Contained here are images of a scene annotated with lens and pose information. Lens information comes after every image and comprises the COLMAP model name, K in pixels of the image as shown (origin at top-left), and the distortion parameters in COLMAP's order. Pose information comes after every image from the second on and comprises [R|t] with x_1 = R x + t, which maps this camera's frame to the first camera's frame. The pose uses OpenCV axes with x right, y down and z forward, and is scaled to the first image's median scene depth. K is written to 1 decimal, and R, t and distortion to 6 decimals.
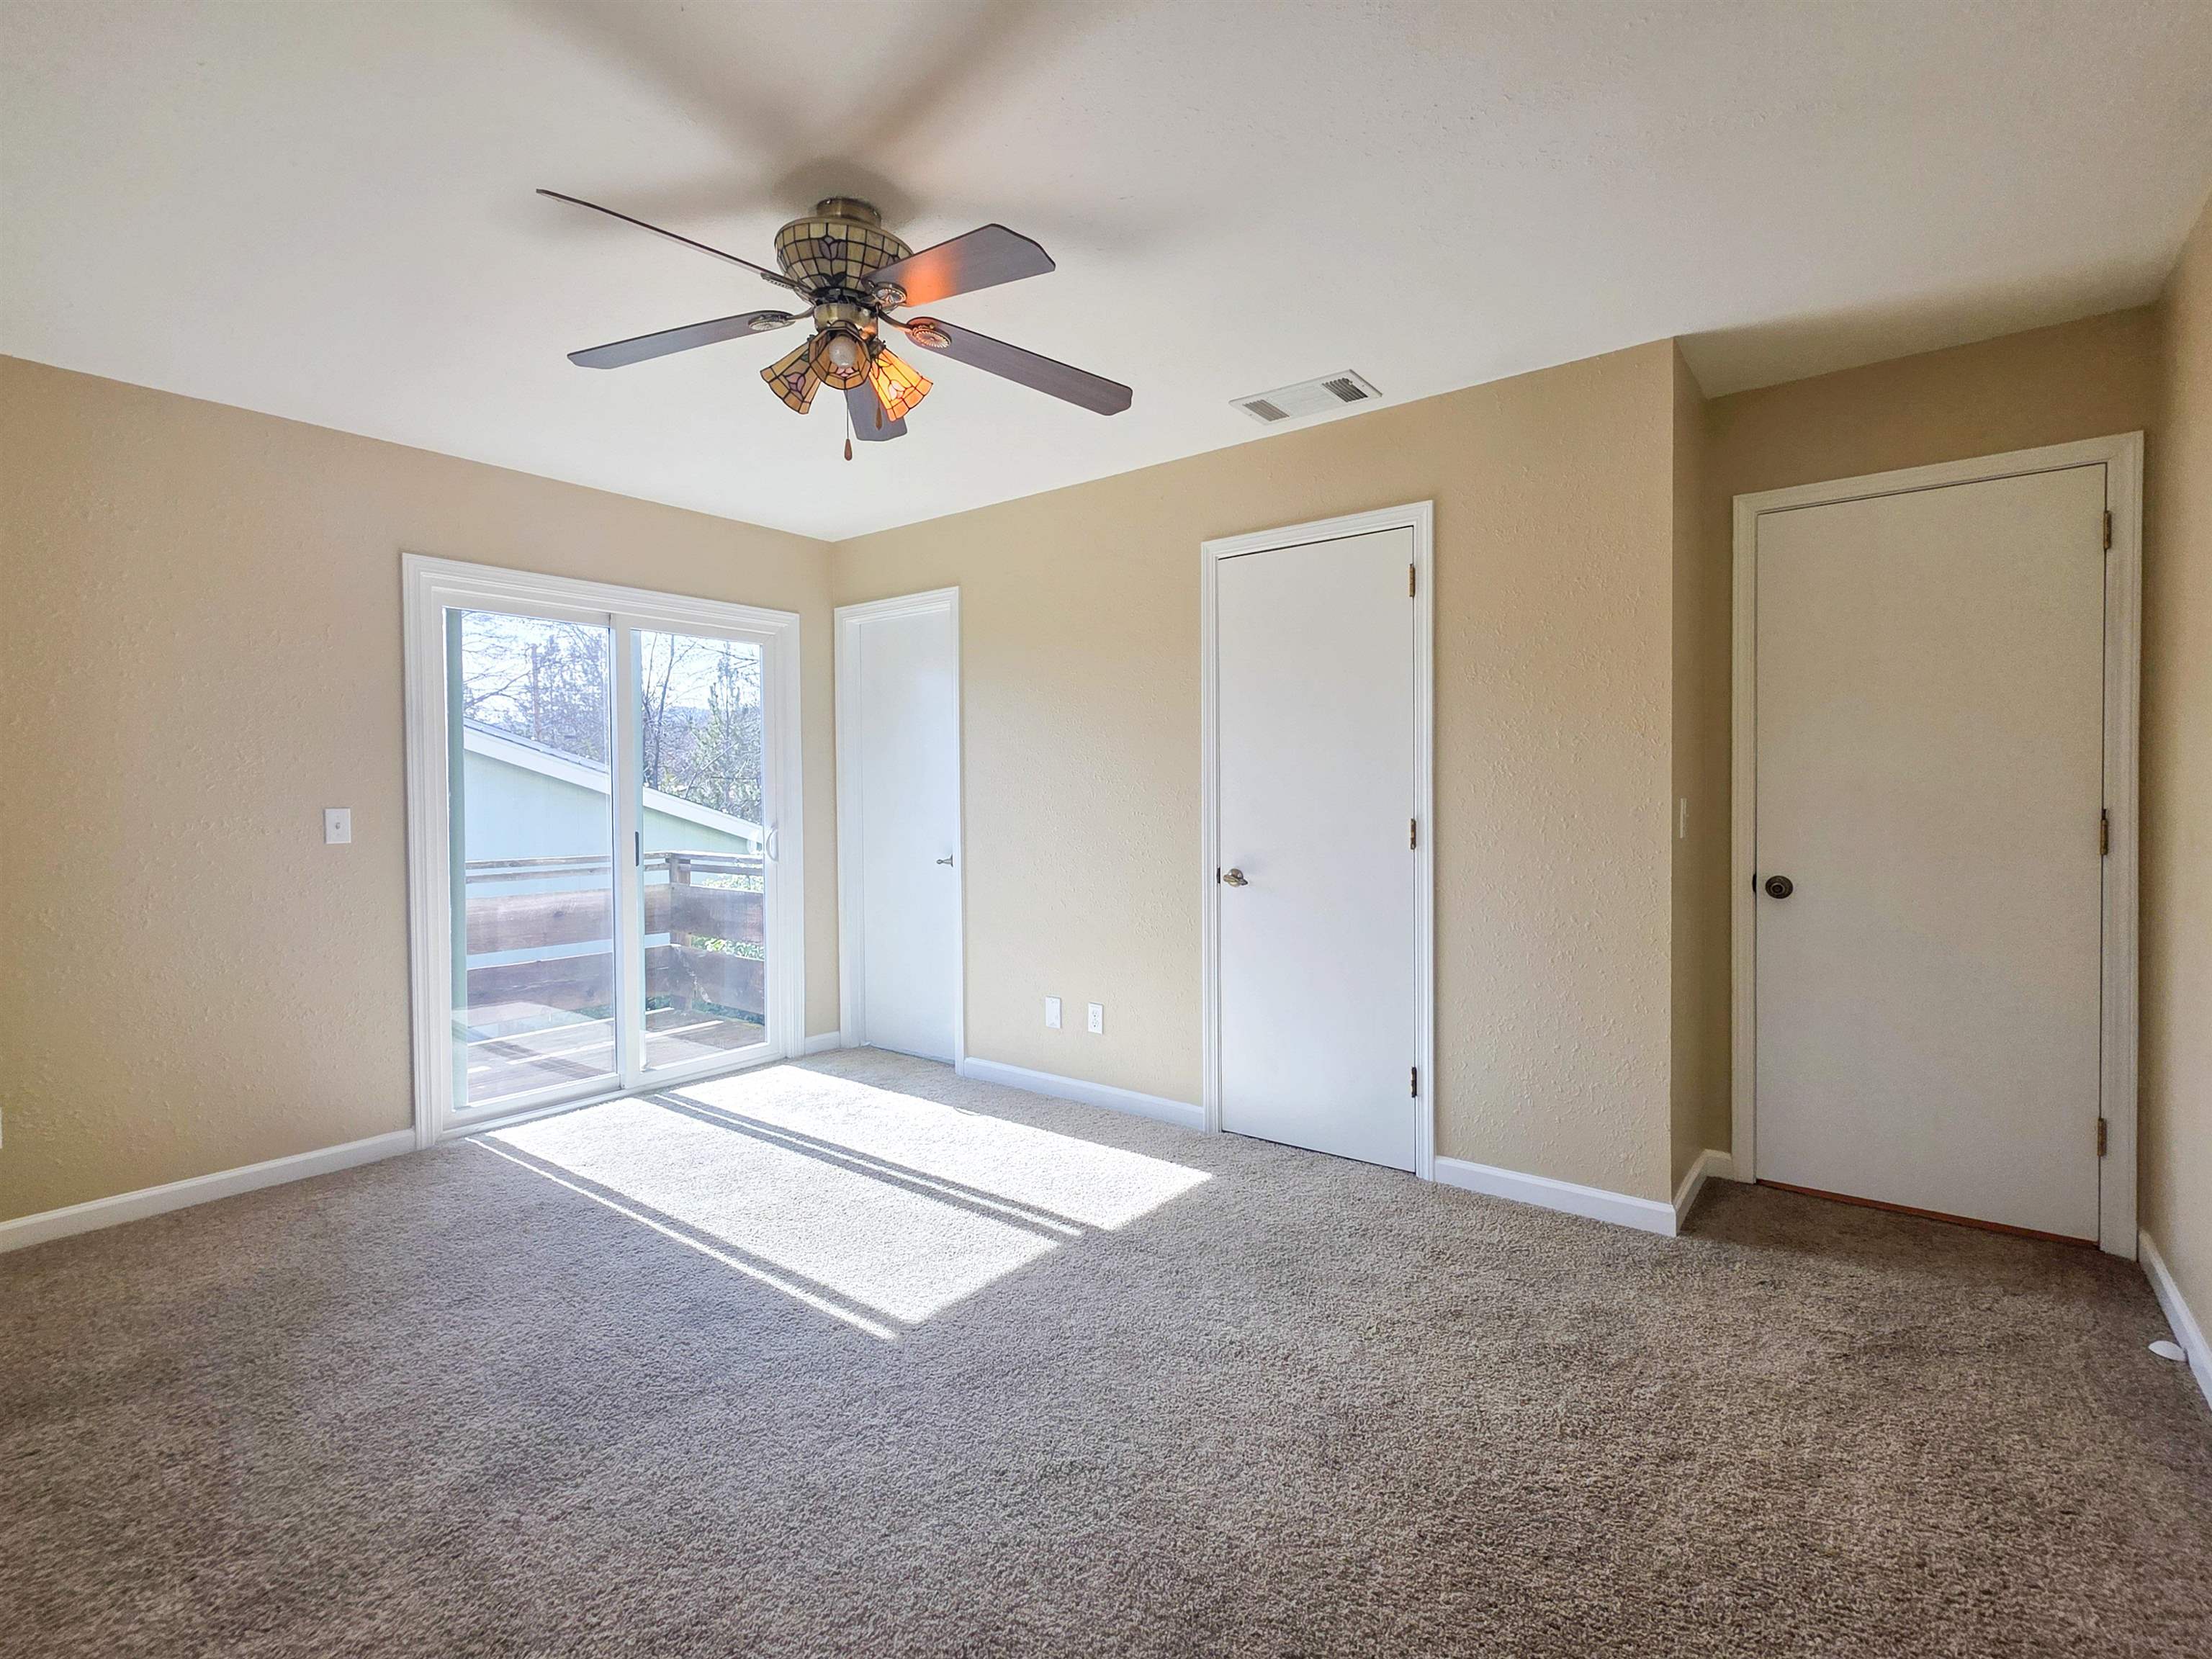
lens RADIAL K [[1036.5, 0, 1106.0], [0, 1036.5, 829.5], [0, 0, 1]] dist [-0.003828, 0.000479]
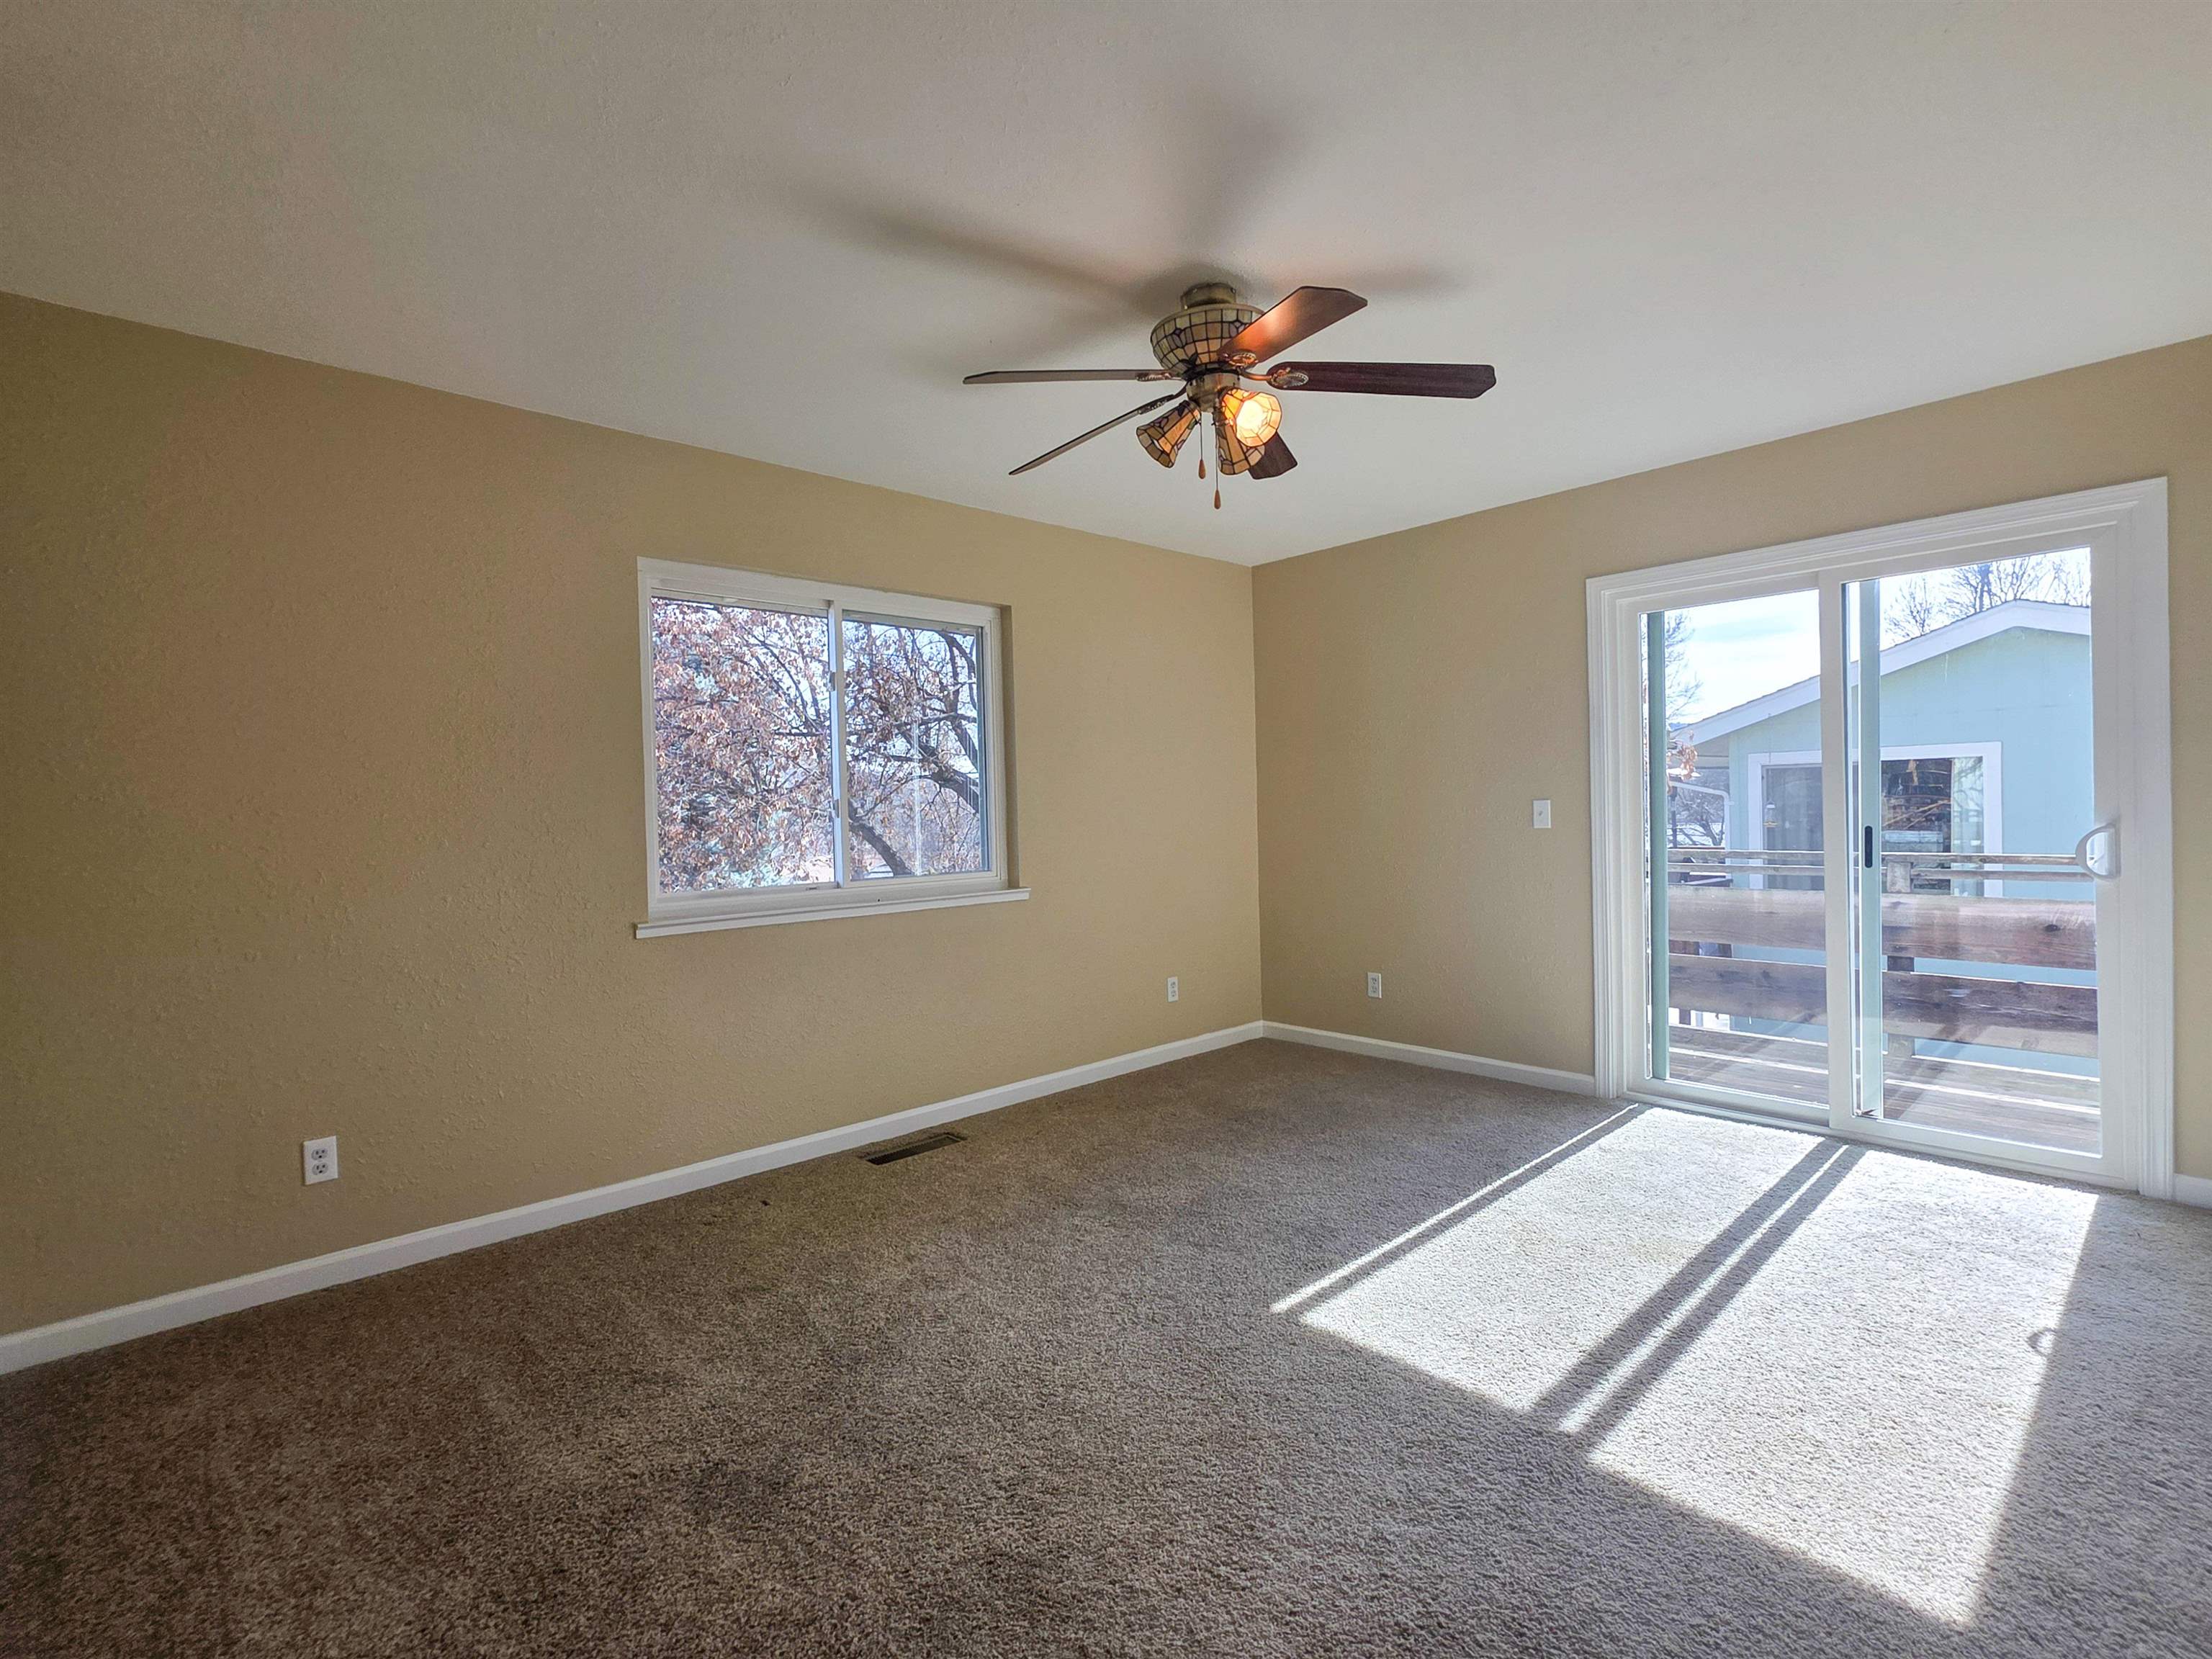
lens RADIAL K [[1036.5, 0, 1106.0], [0, 1036.5, 829.5], [0, 0, 1]] dist [-0.003828, 0.000479]
pose [[-0.165710, 0.034834, -0.985559, 0.619205], [-0.006121, 0.999320, 0.036350, -0.029276], [0.986156, 0.012056, -0.165384, 0.727467]]
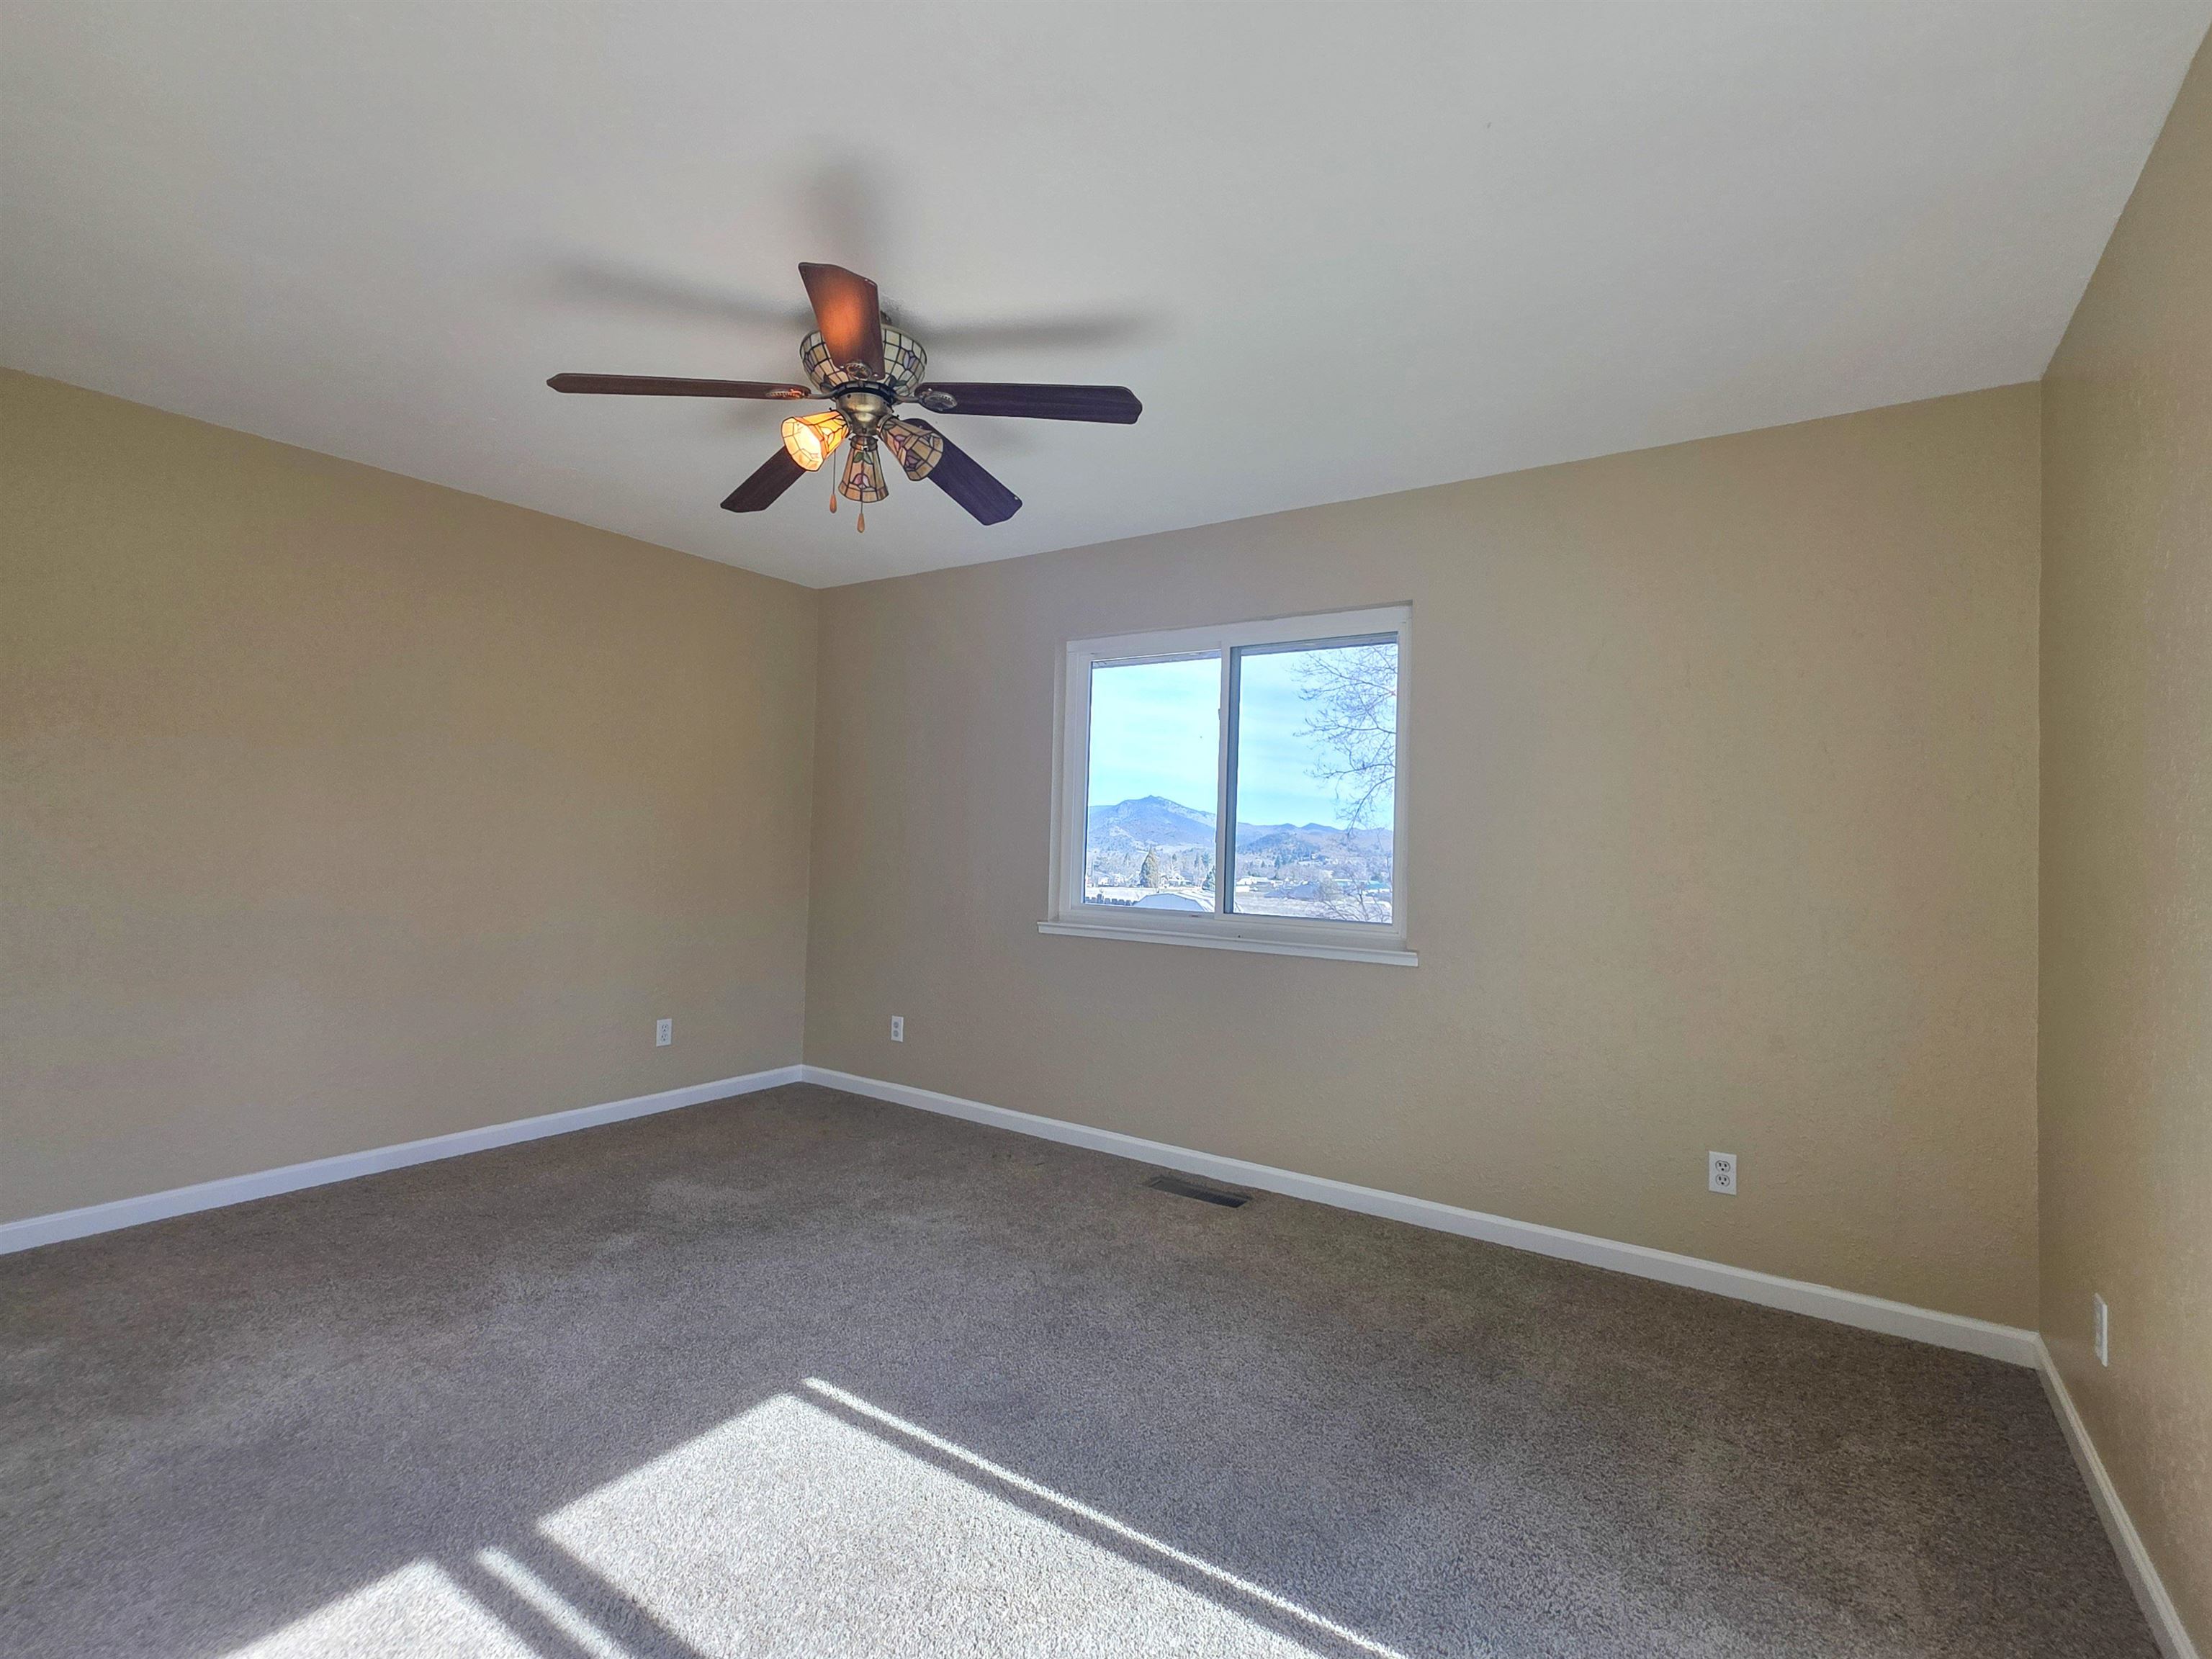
lens RADIAL K [[1036.5, 0, 1106.0], [0, 1036.5, 829.5], [0, 0, 1]] dist [-0.003828, 0.000479]
pose [[-0.997985, -0.019958, -0.060233, -0.308118], [-0.021323, 0.999528, 0.022103, -0.048627], [0.059764, 0.023343, -0.997940, 1.453200]]
